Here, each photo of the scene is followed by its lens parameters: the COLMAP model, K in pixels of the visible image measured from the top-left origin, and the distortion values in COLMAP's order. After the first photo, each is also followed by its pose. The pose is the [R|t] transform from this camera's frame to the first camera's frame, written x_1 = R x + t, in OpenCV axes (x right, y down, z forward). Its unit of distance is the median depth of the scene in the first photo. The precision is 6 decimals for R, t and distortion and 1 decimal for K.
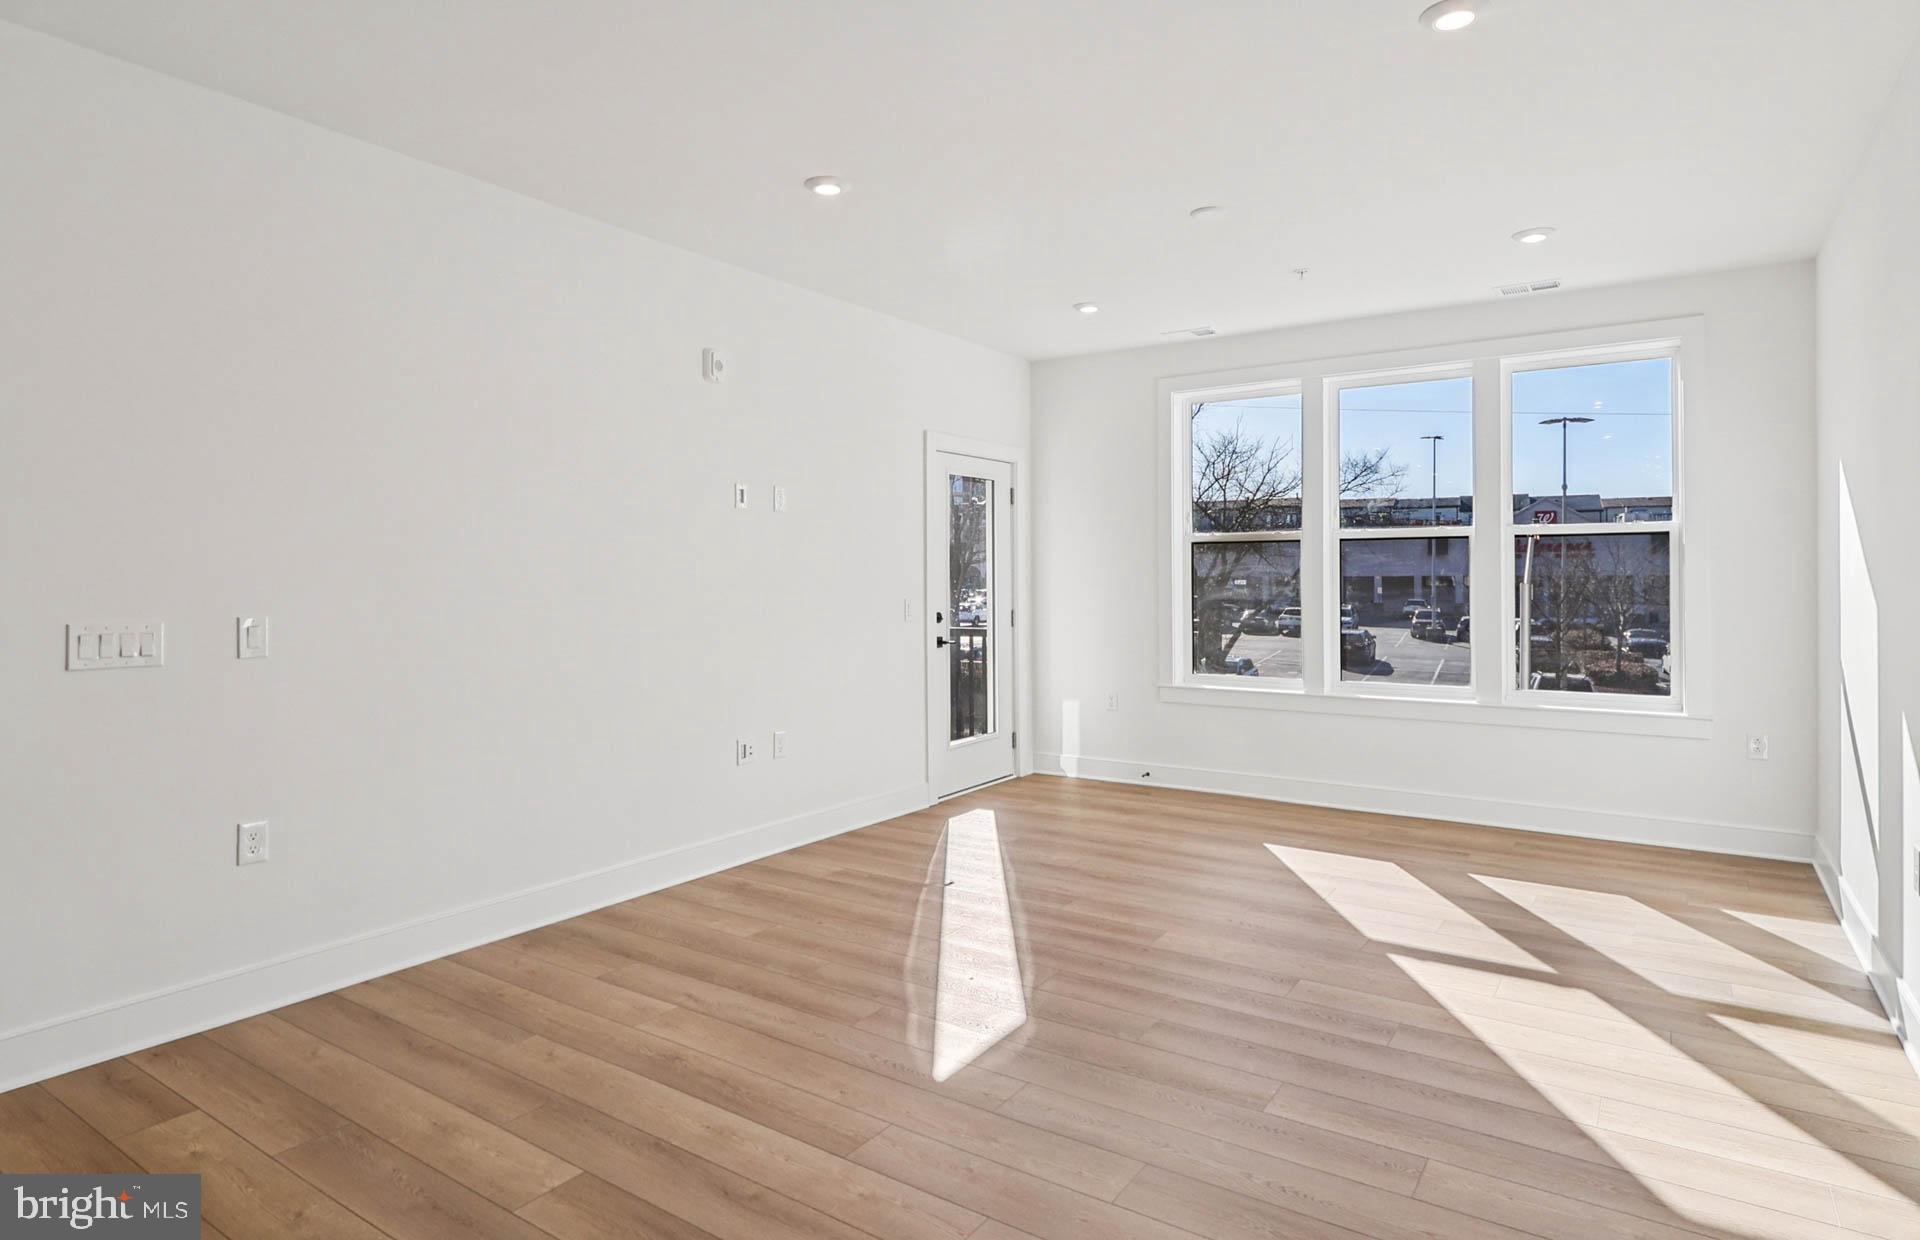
lens RADIAL K [[1047.9, 0, 958.1], [0, 1047.9, 577.2], [0, 0, 1]] dist [0.003729, -0.001005]
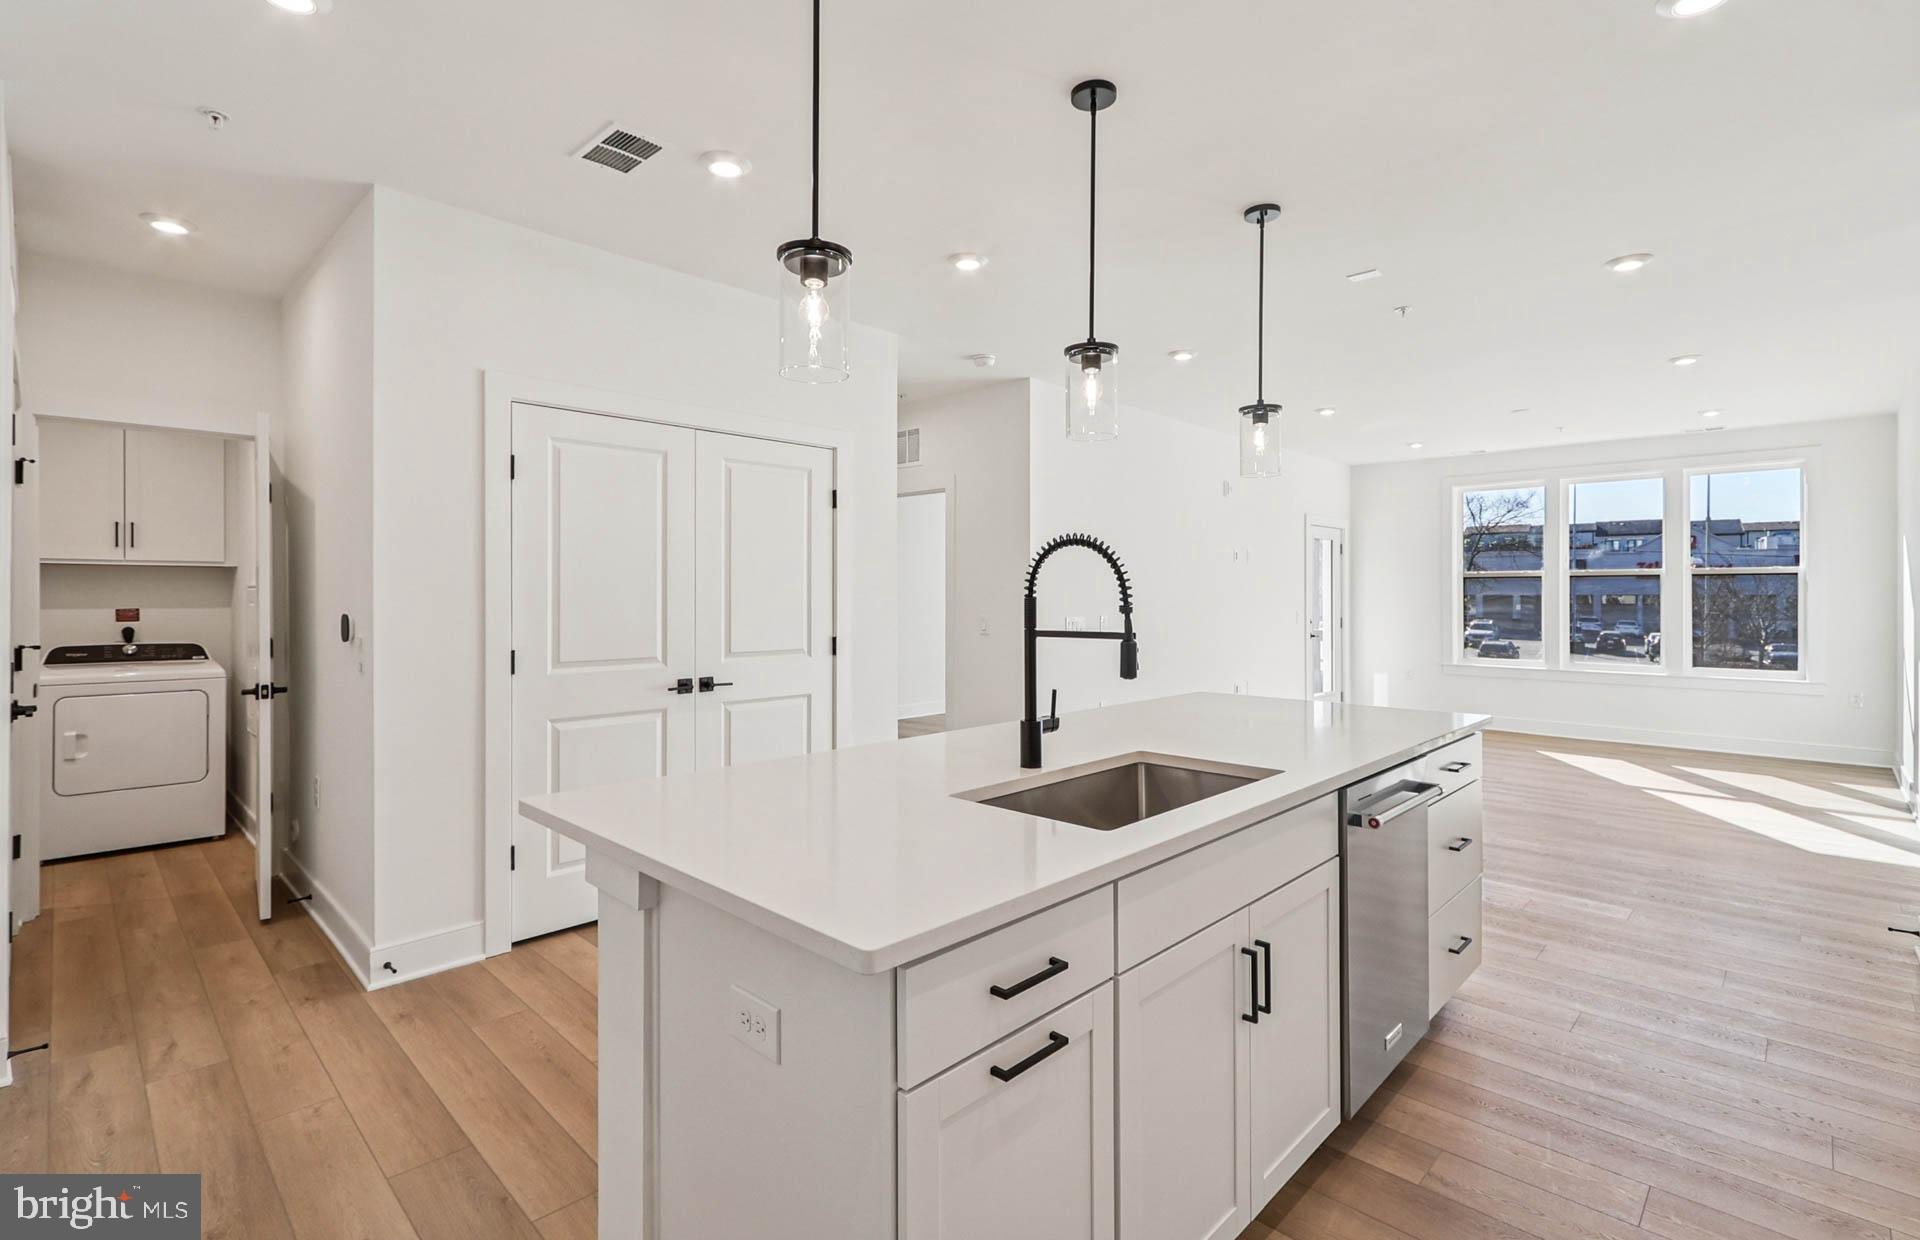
lens RADIAL K [[875.7, 0, 956.1], [0, 875.7, 596.0], [0, 0, 1]] dist [-0.001470, -0.000214]
pose [[0.983581, 0.003330, -0.180434, -0.390031], [-0.002904, 0.999992, 0.002626, -0.006206], [0.180441, -0.002058, 0.983584, -0.612351]]
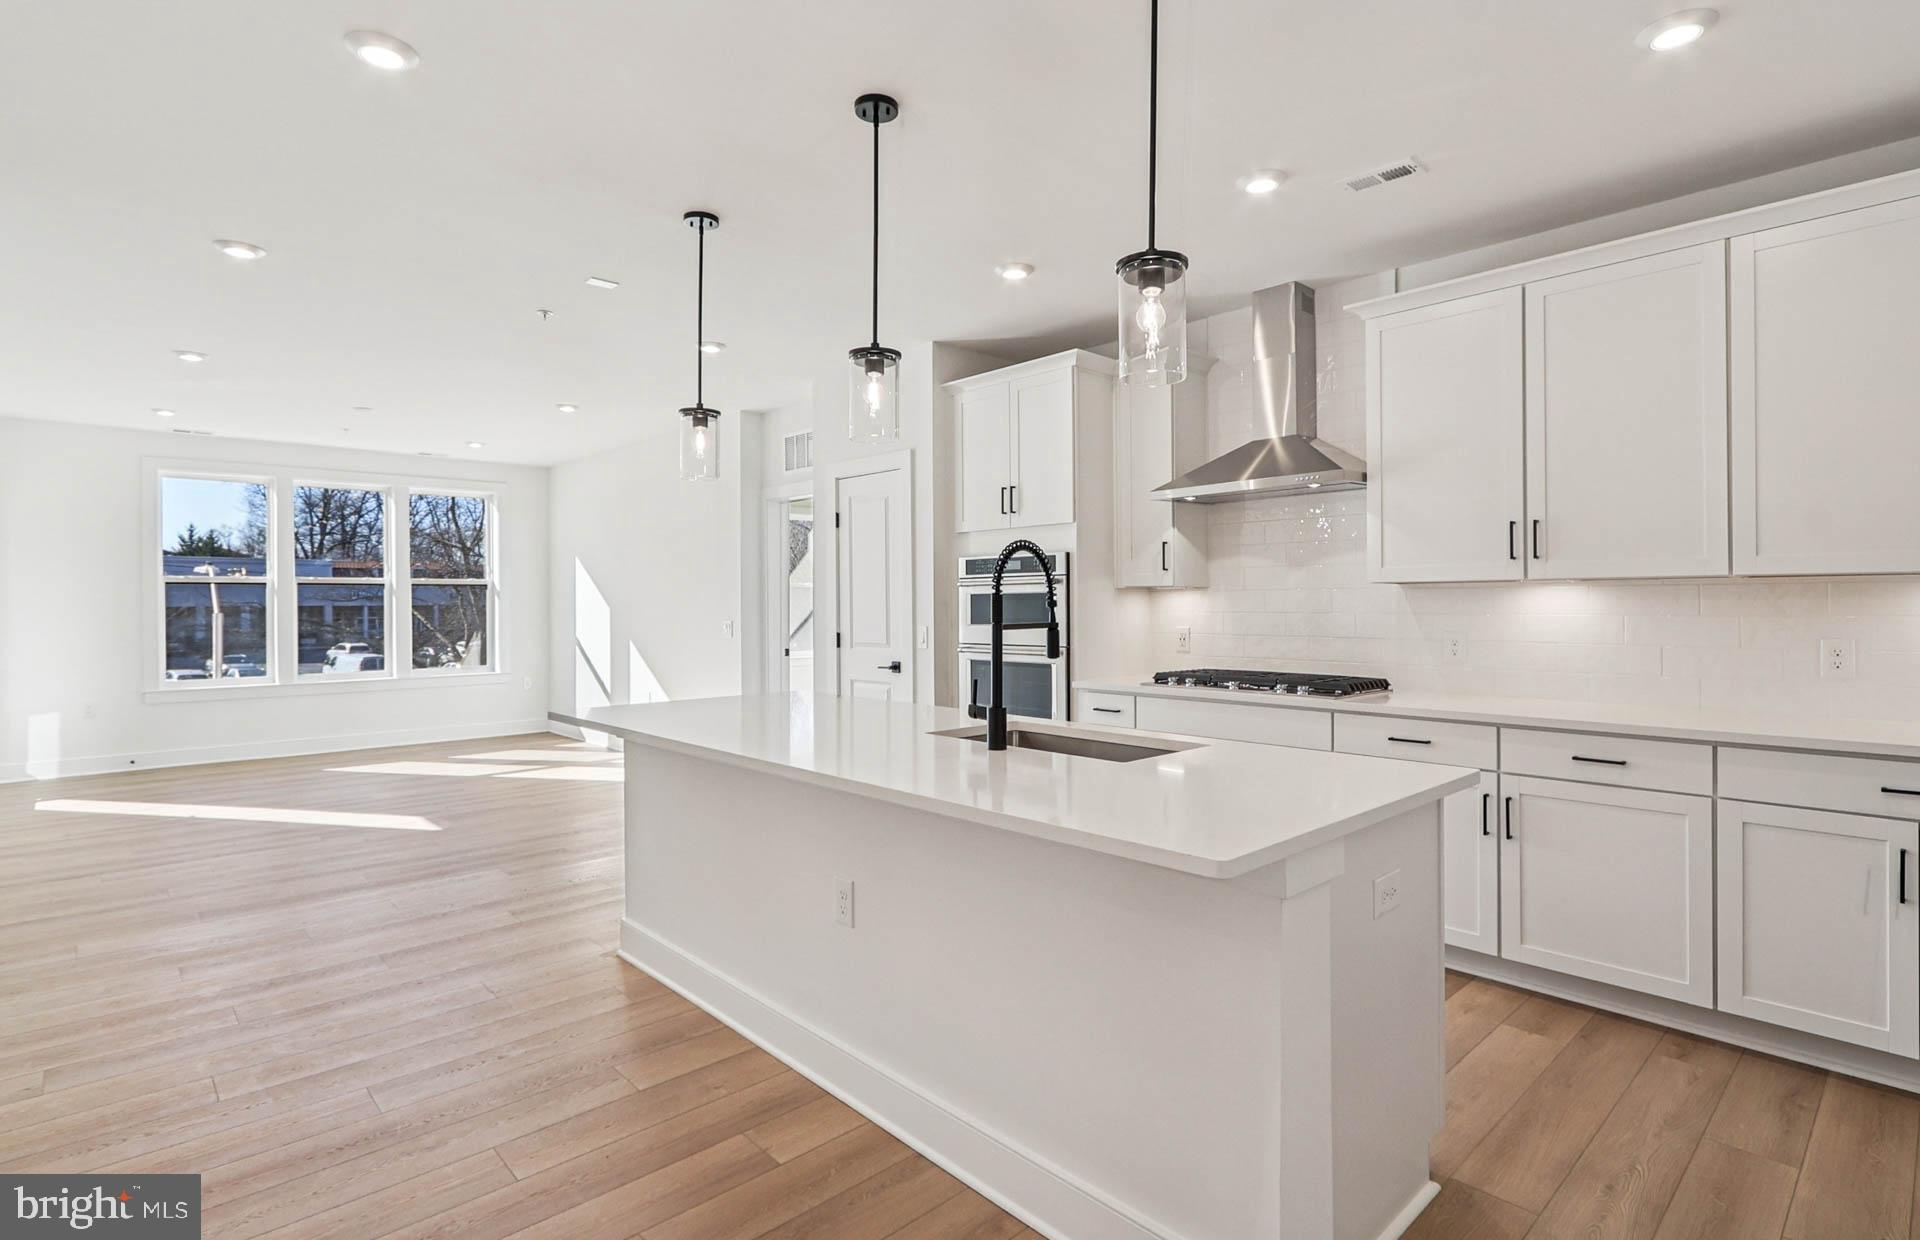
lens RADIAL K [[932.4, 0, 968.2], [0, 932.4, 589.9], [0, 0, 1]] dist [-0.001827, -0.000253]
pose [[0.207181, 0.014301, 0.978198, -0.890361], [0.004688, 0.999867, -0.015611, 0.000180], [-0.978291, 0.007820, 0.207087, -0.291458]]
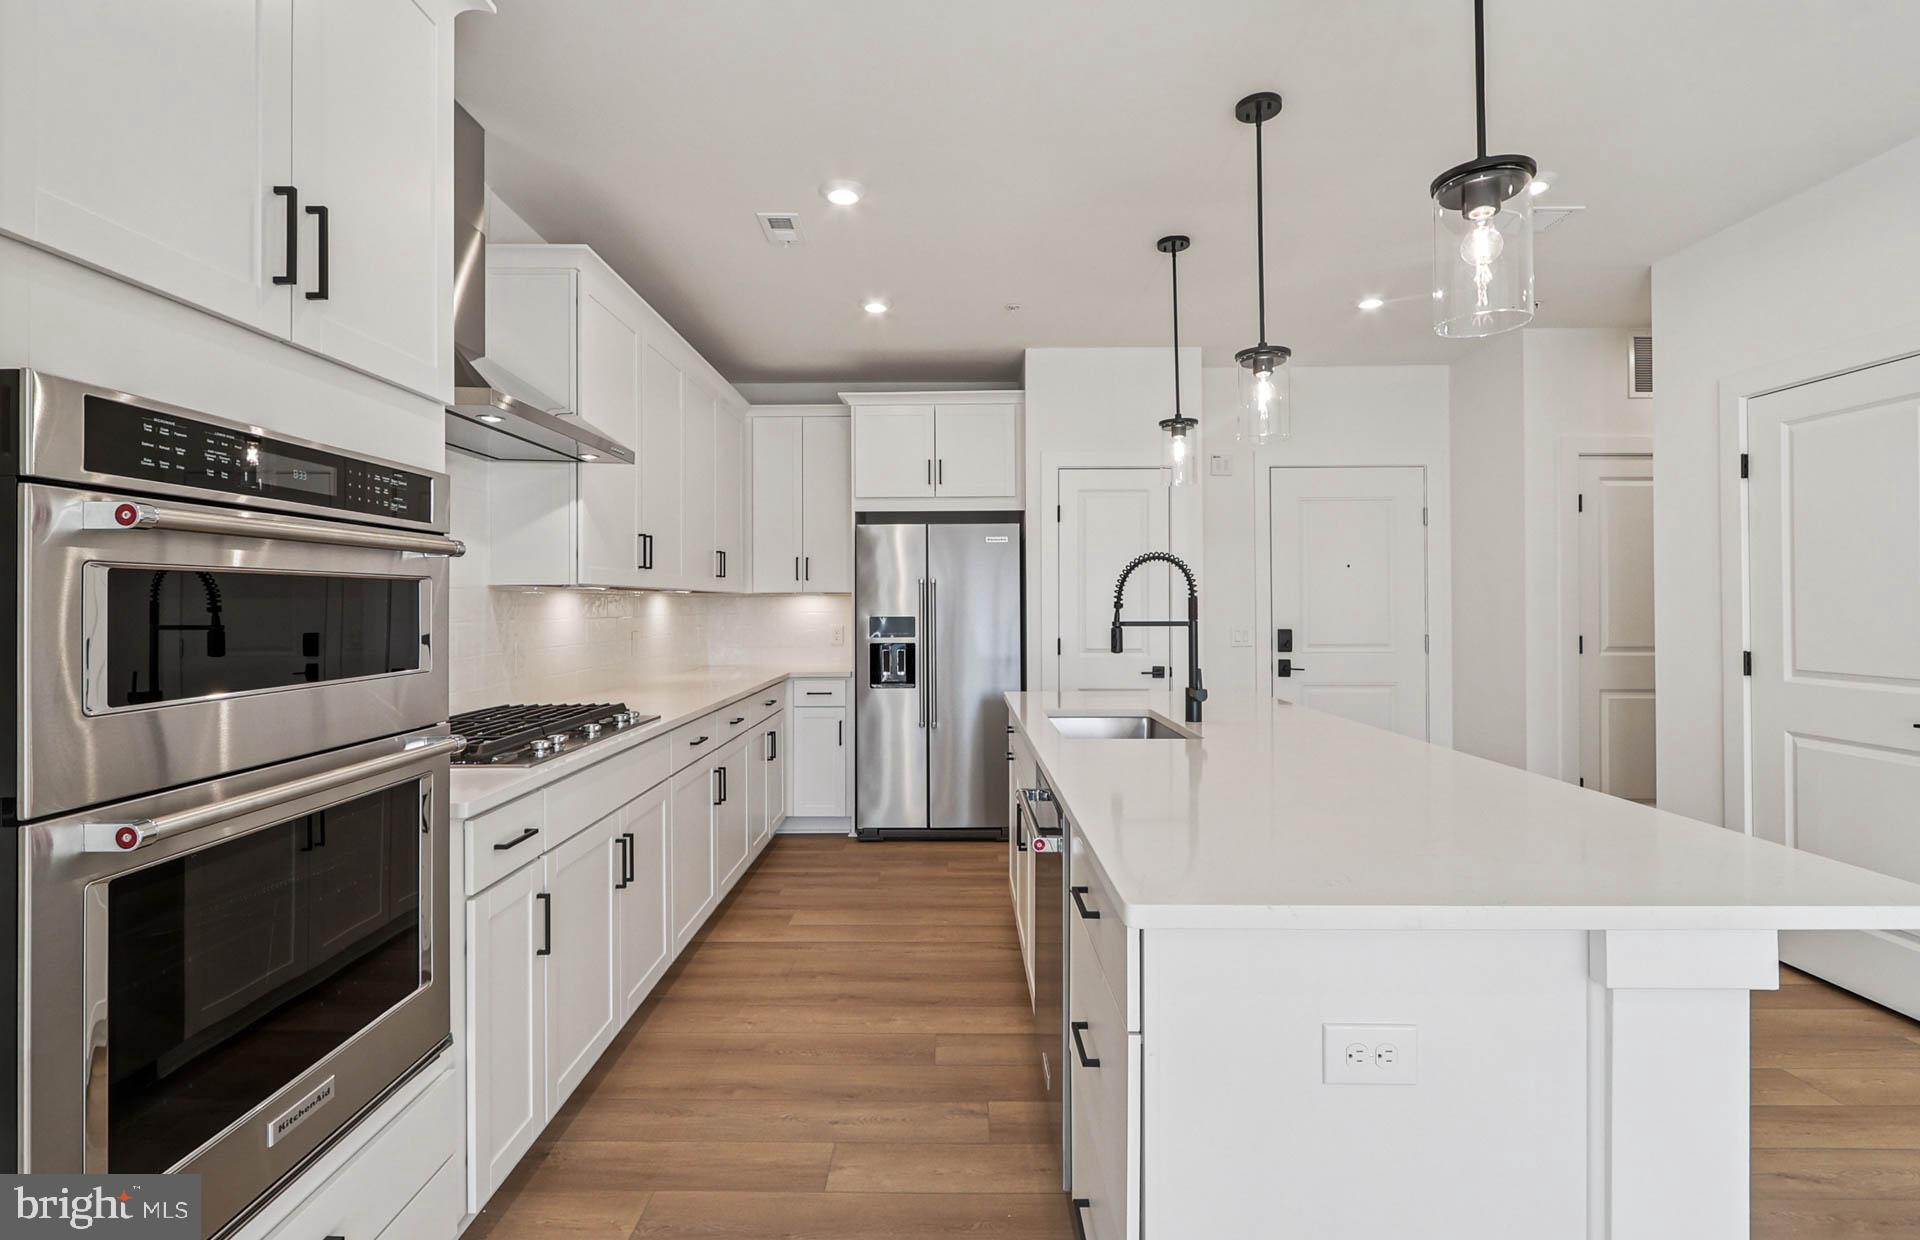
lens RADIAL K [[875.7, 0, 956.1], [0, 875.7, 596.0], [0, 0, 1]] dist [-0.001470, -0.000214]
pose [[-0.828182, -0.000029, -0.560459, 0.005647], [0.005058, 0.999959, -0.007526, -0.001629], [0.560436, -0.009068, -0.828148, 0.165929]]
